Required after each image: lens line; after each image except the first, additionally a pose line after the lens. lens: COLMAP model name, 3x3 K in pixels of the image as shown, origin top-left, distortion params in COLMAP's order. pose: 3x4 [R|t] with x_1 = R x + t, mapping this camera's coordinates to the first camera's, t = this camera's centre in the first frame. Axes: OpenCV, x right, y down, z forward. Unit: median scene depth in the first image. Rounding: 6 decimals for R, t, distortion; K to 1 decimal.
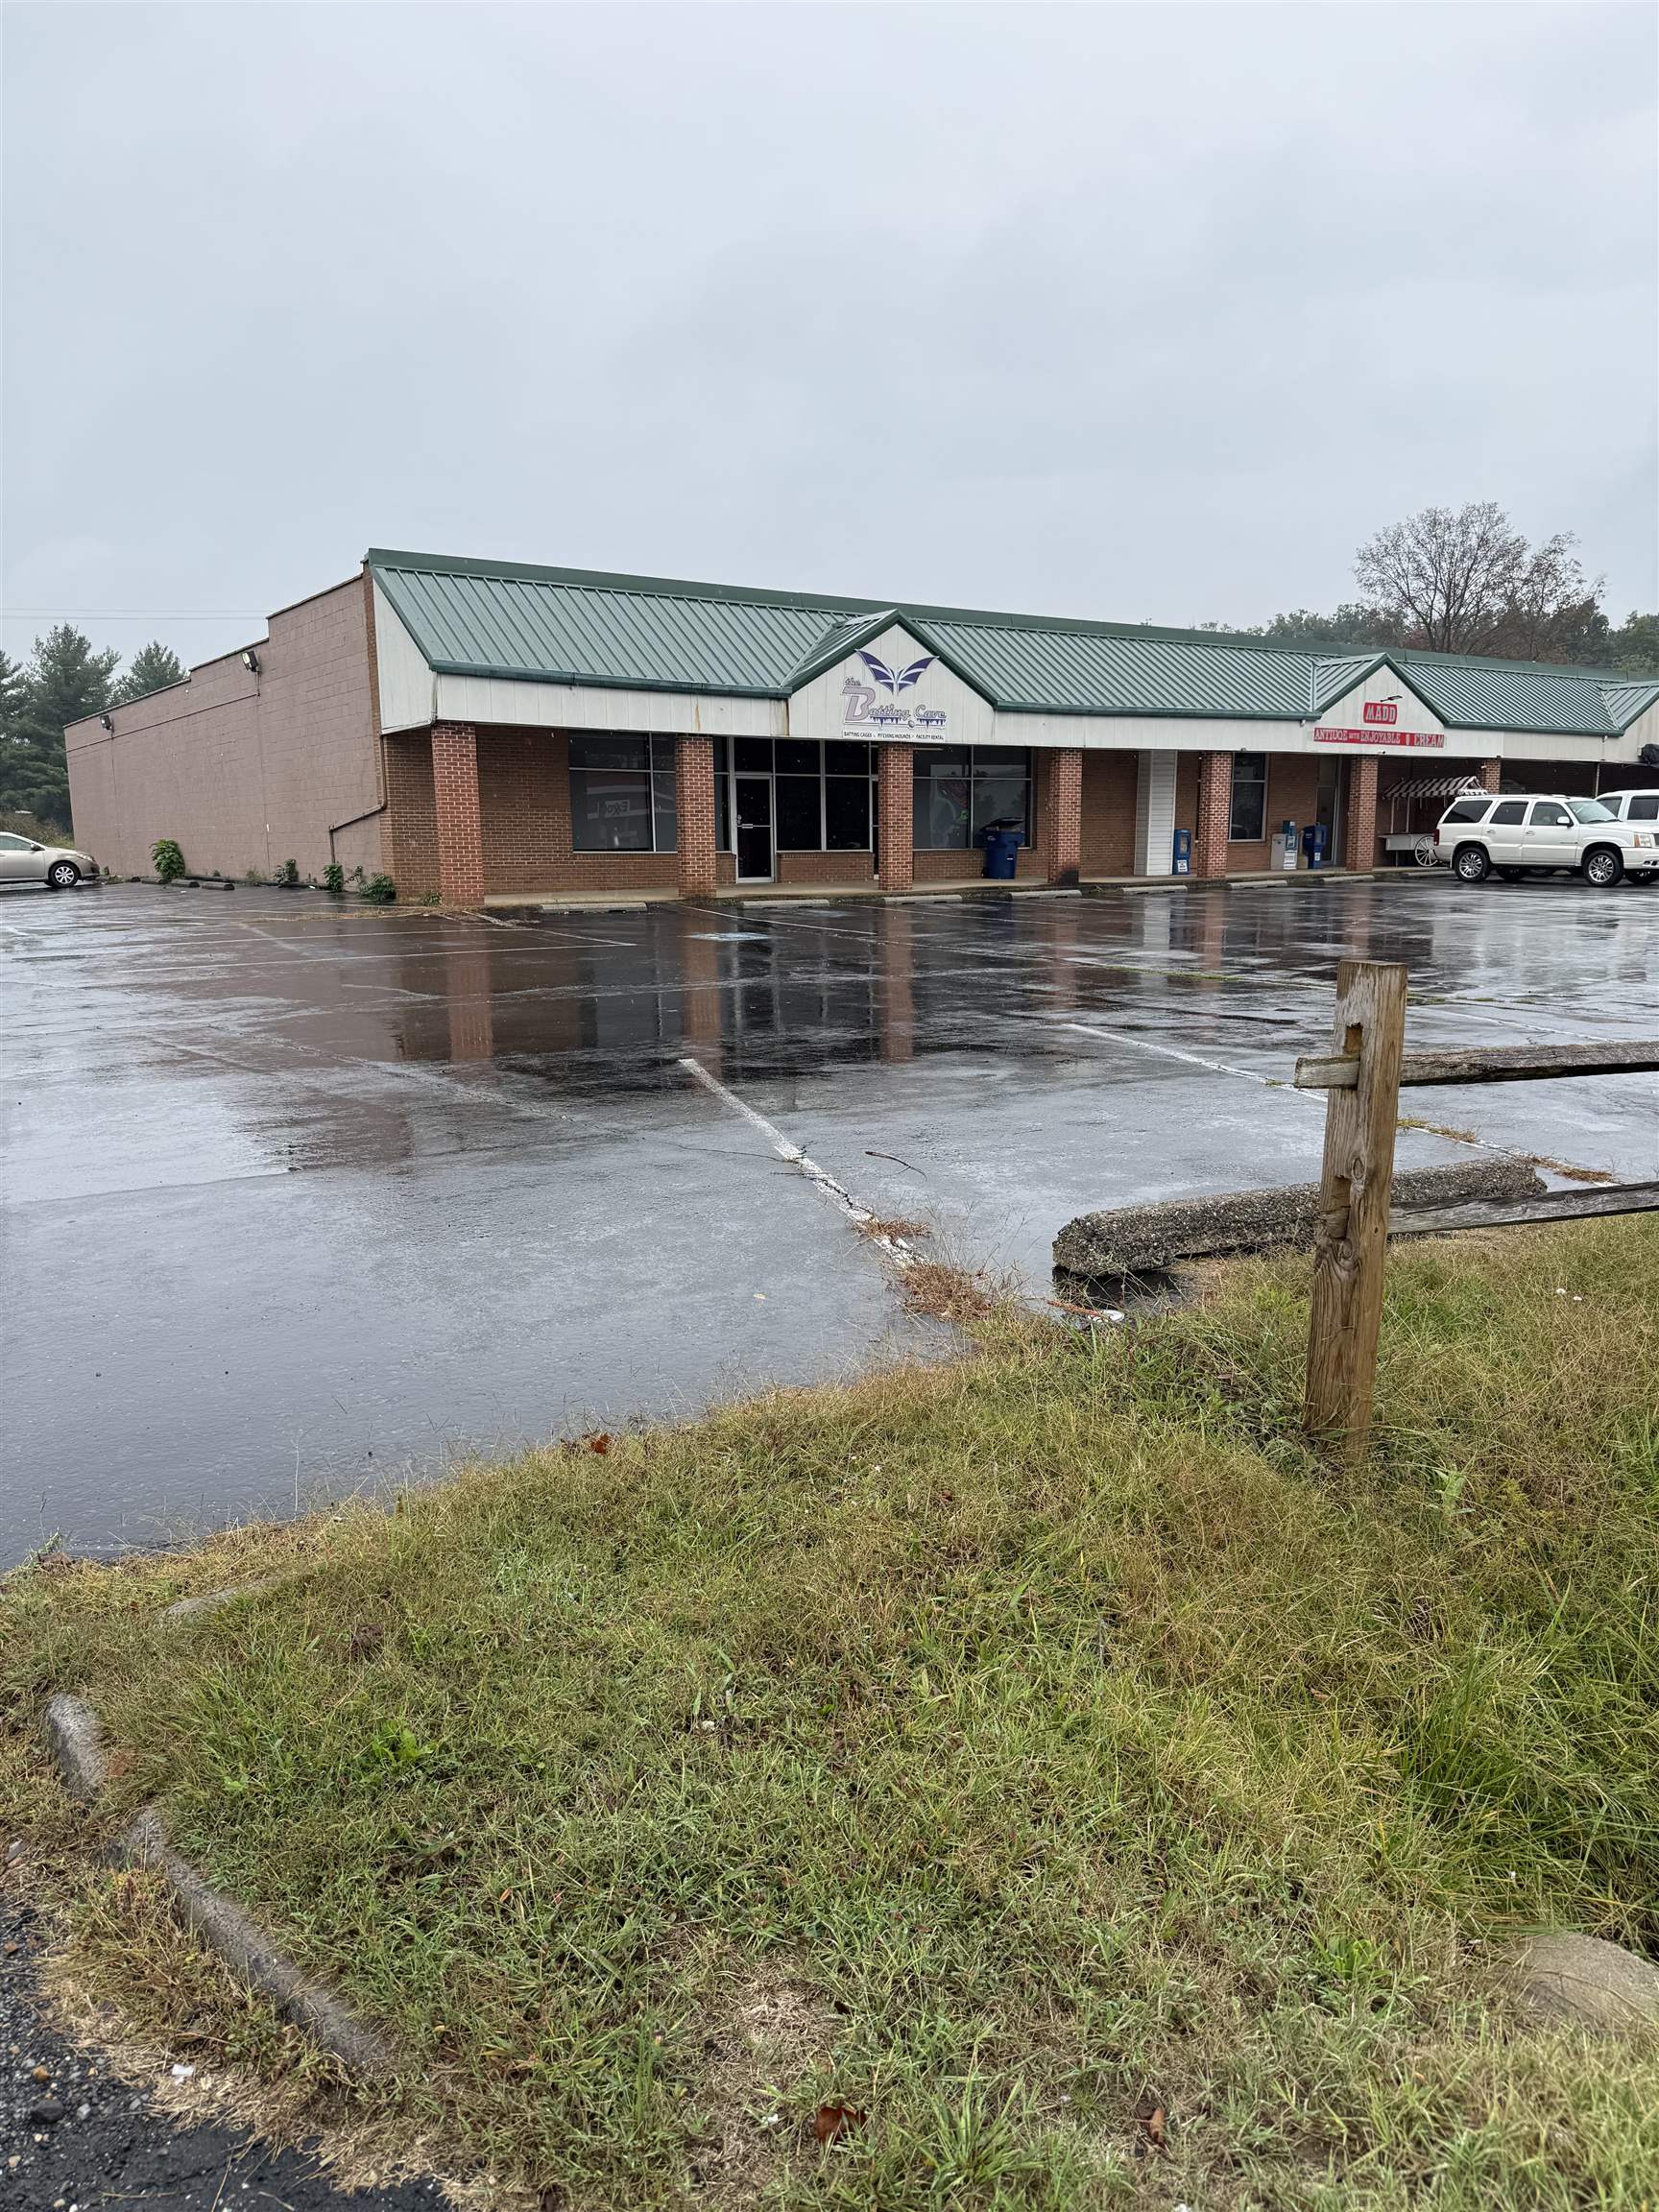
lens RADIAL K [[1538.3, 0, 835.3], [0, 1538.3, 1142.8], [0, 0, 1]] dist [0.137443, -0.275804]
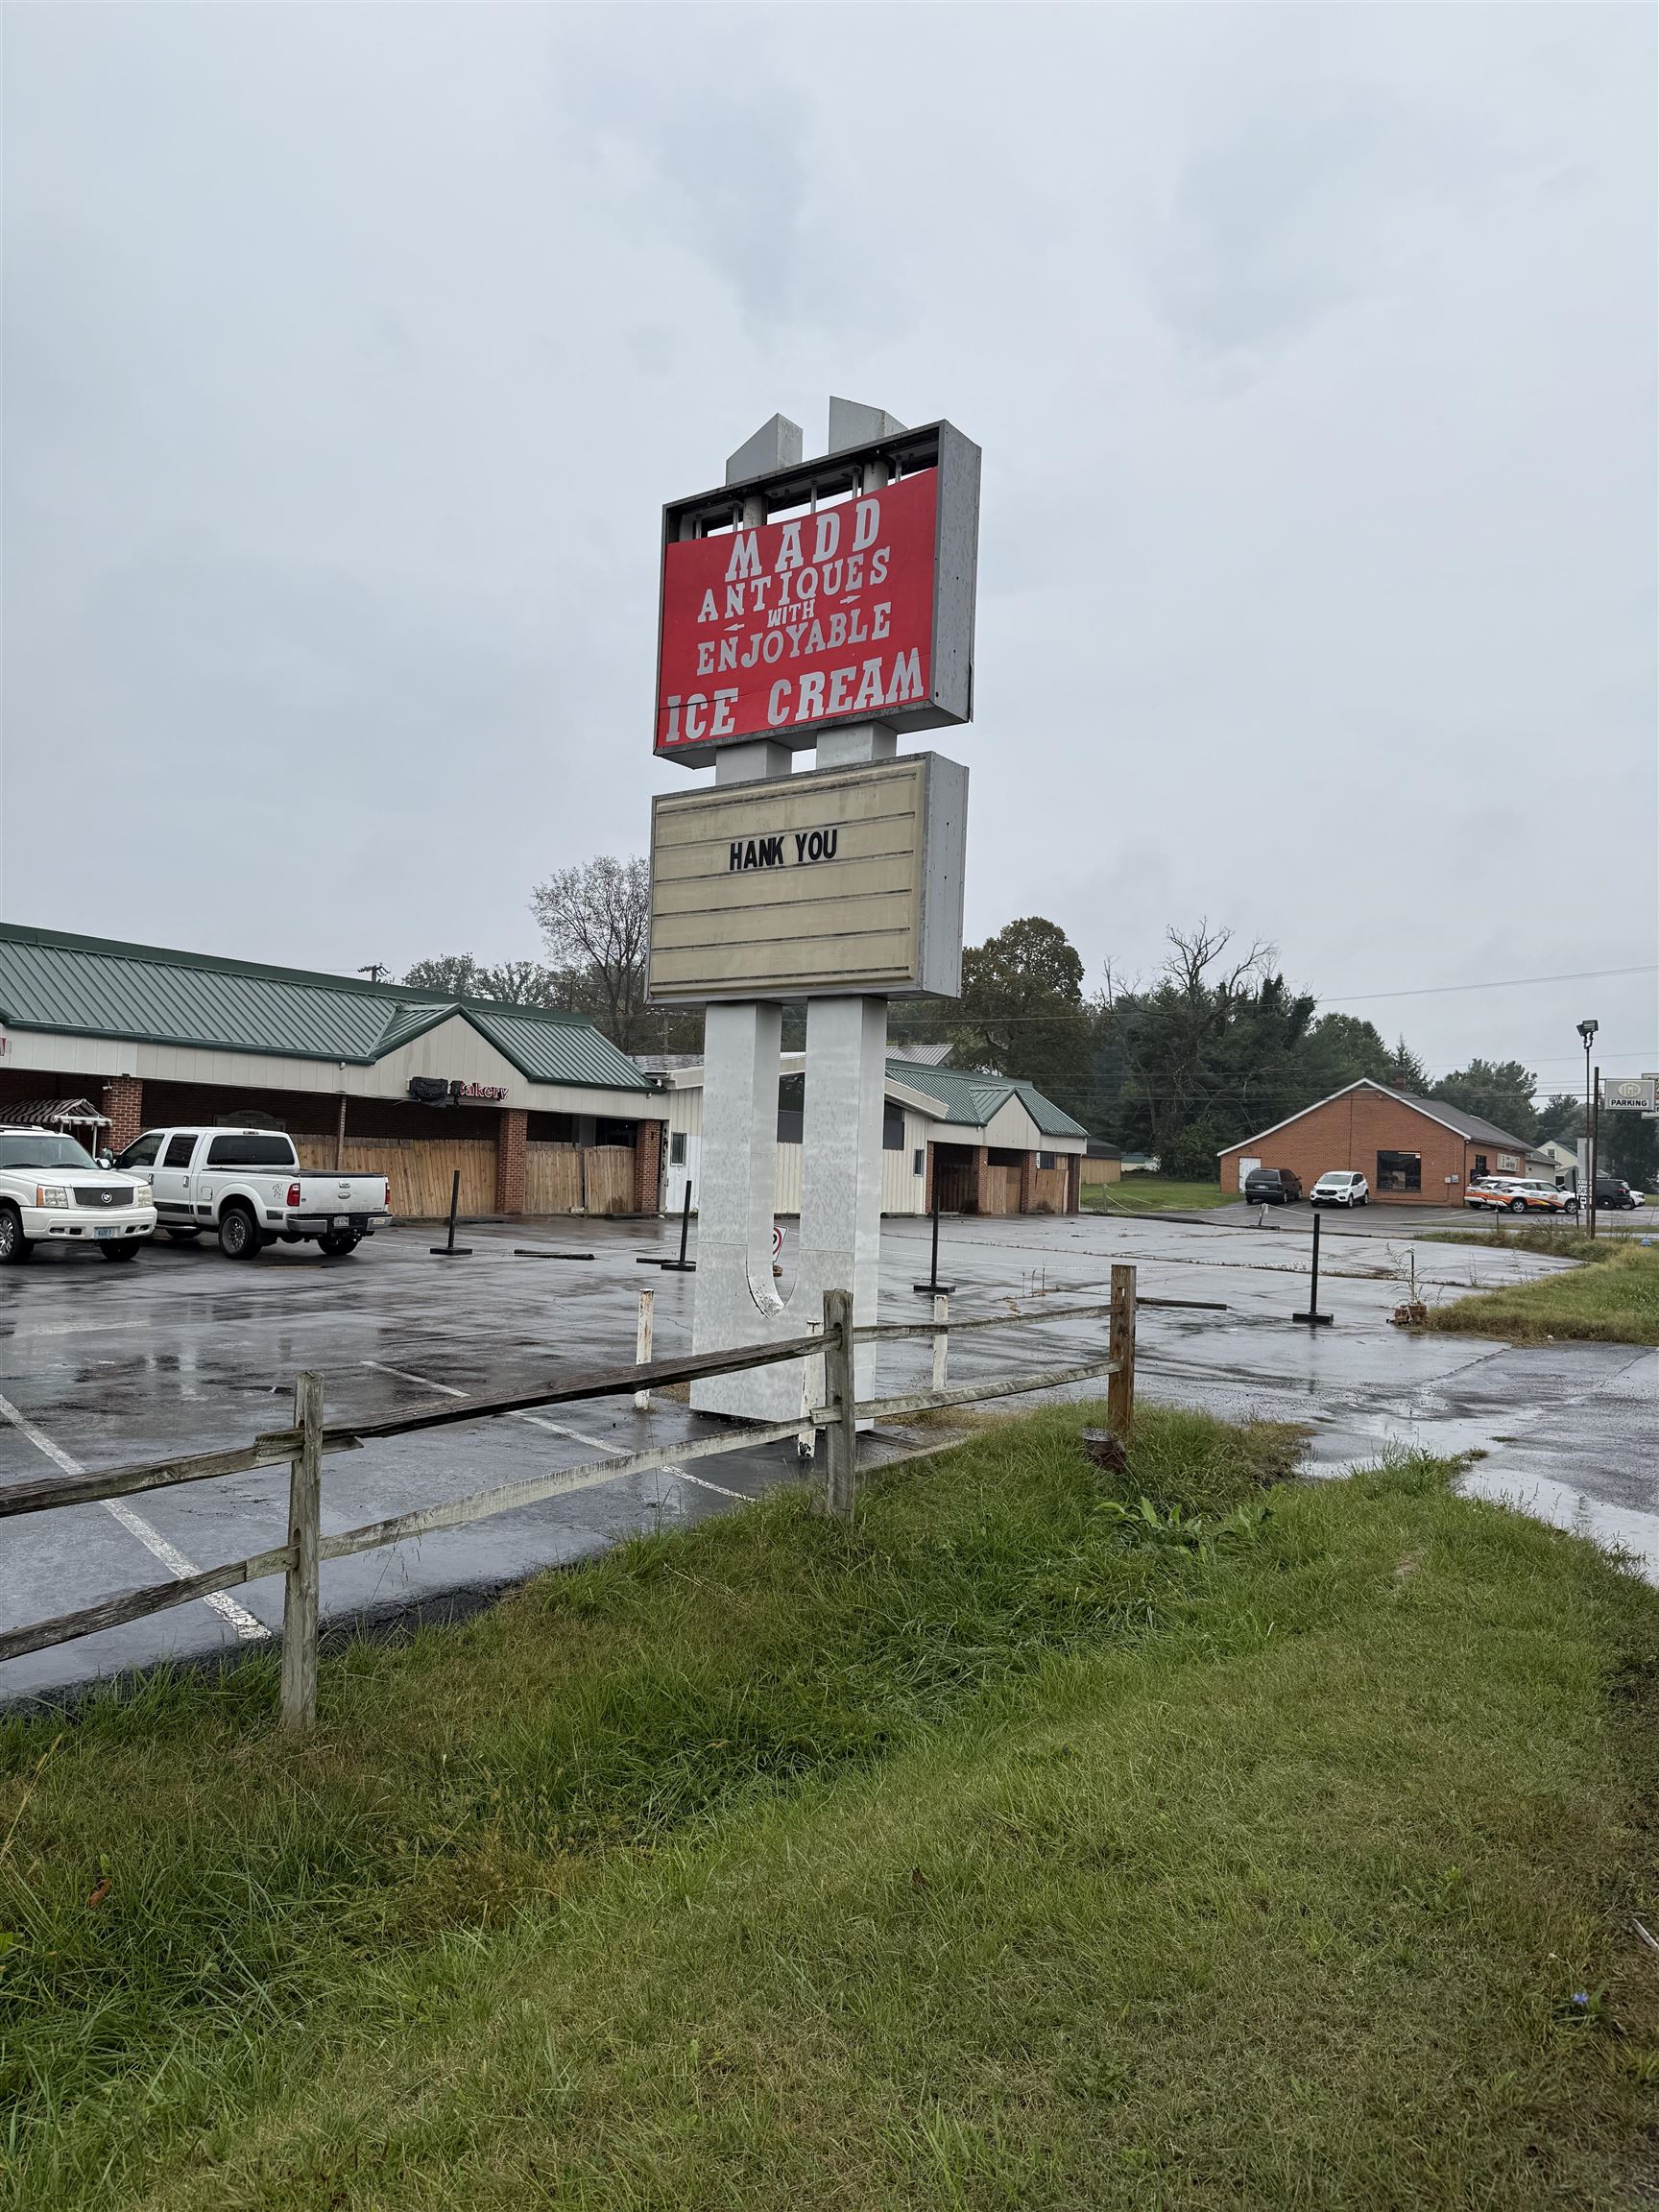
lens RADIAL K [[1565.4, 0, 812.7], [0, 1565.4, 1114.7], [0, 0, 1]] dist [0.129730, -0.242996]
pose [[0.940053, 0.056029, 0.336394, 0.592101], [0.021945, 0.974428, -0.223625, -0.068901], [-0.340321, 0.217601, 0.914785, 0.265748]]
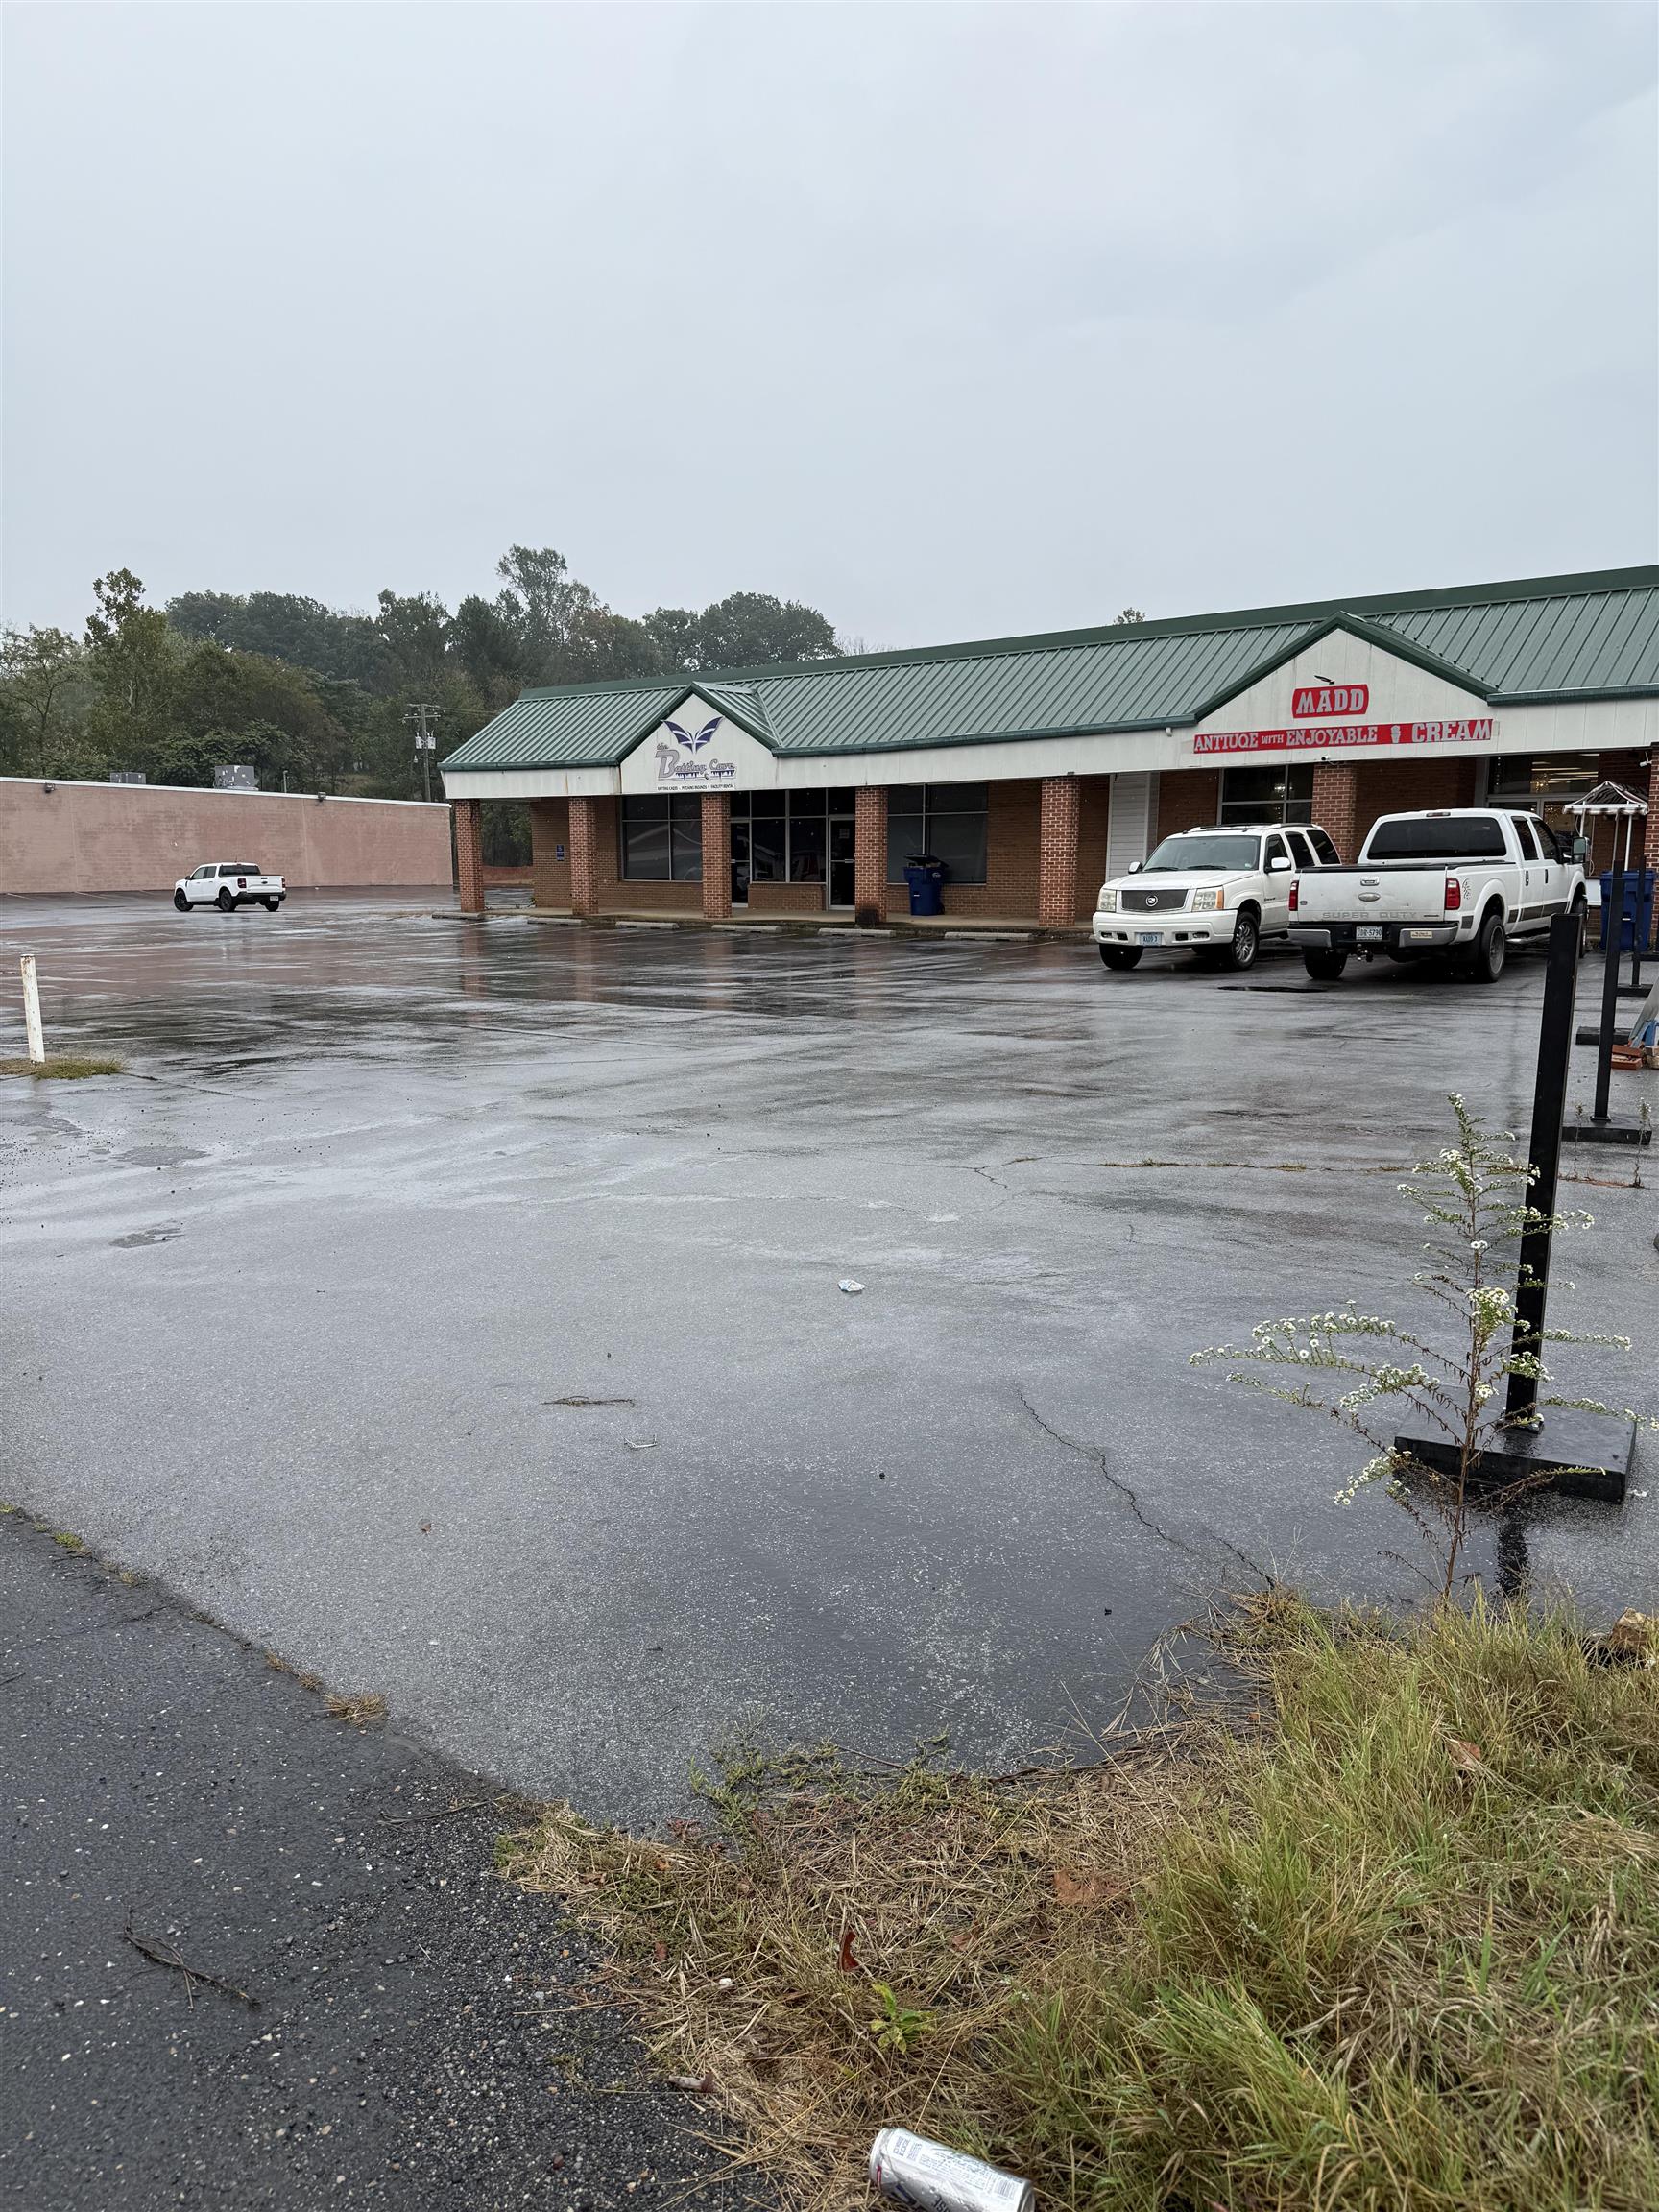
lens RADIAL K [[1525.5, 0, 827.2], [0, 1525.5, 1159.9], [0, 0, 1]] dist [0.114196, -0.191849]
pose [[0.253039, 0.192449, -0.948122, 1.111866], [-0.188557, 0.971032, 0.146776, -0.160100], [0.948903, 0.141635, 0.281996, 0.727514]]
